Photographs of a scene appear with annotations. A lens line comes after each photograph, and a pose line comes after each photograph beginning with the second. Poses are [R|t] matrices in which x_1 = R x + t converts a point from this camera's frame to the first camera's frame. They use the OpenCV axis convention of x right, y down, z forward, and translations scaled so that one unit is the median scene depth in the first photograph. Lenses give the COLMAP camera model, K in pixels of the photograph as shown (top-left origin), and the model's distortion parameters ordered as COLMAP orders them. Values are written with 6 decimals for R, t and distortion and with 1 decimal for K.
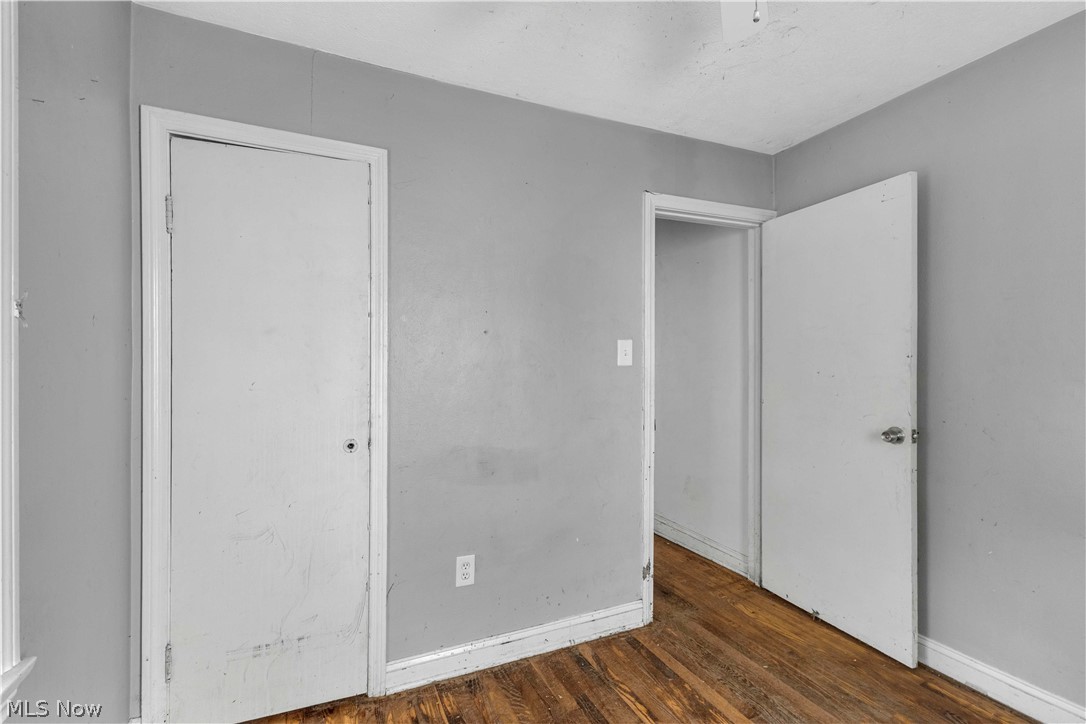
lens RADIAL K [[471.6, 0, 540.9], [0, 471.6, 366.2], [0, 0, 1]] dist [0.009878, -0.002764]
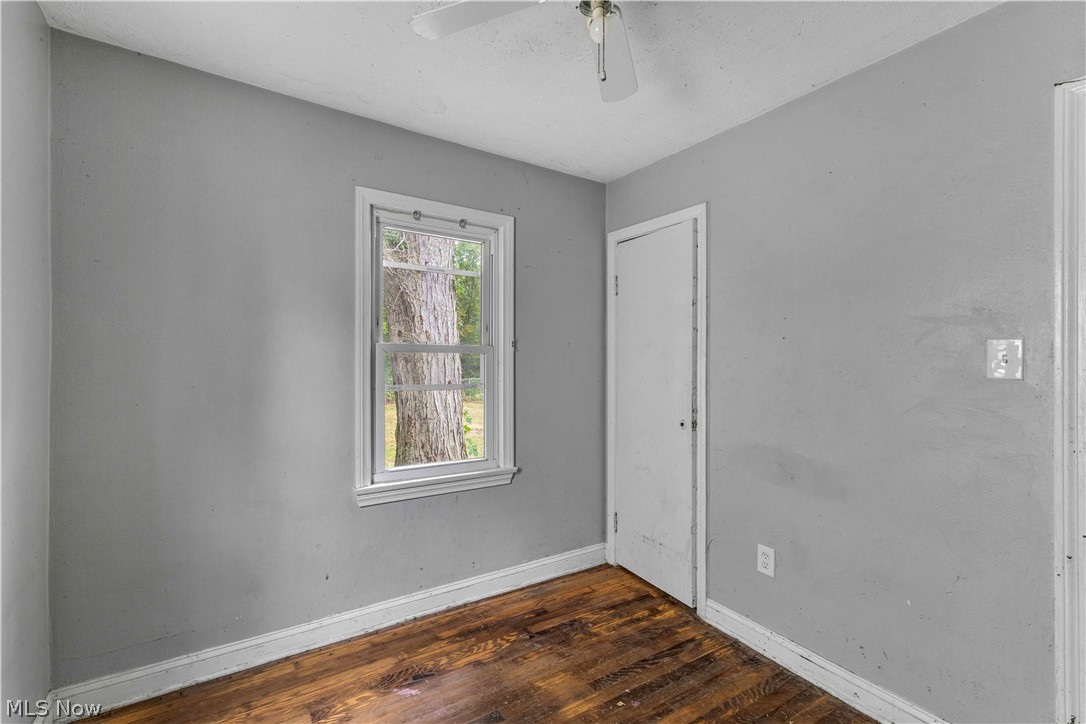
lens RADIAL K [[471.6, 0, 544.9], [0, 471.6, 365.4], [0, 0, 1]] dist [0.009878, -0.002764]
pose [[0.168448, 0.020273, -0.985502, 0.824090], [-0.017165, 0.999697, 0.017631, -0.022597], [0.985561, 0.013946, 0.168745, 0.321701]]
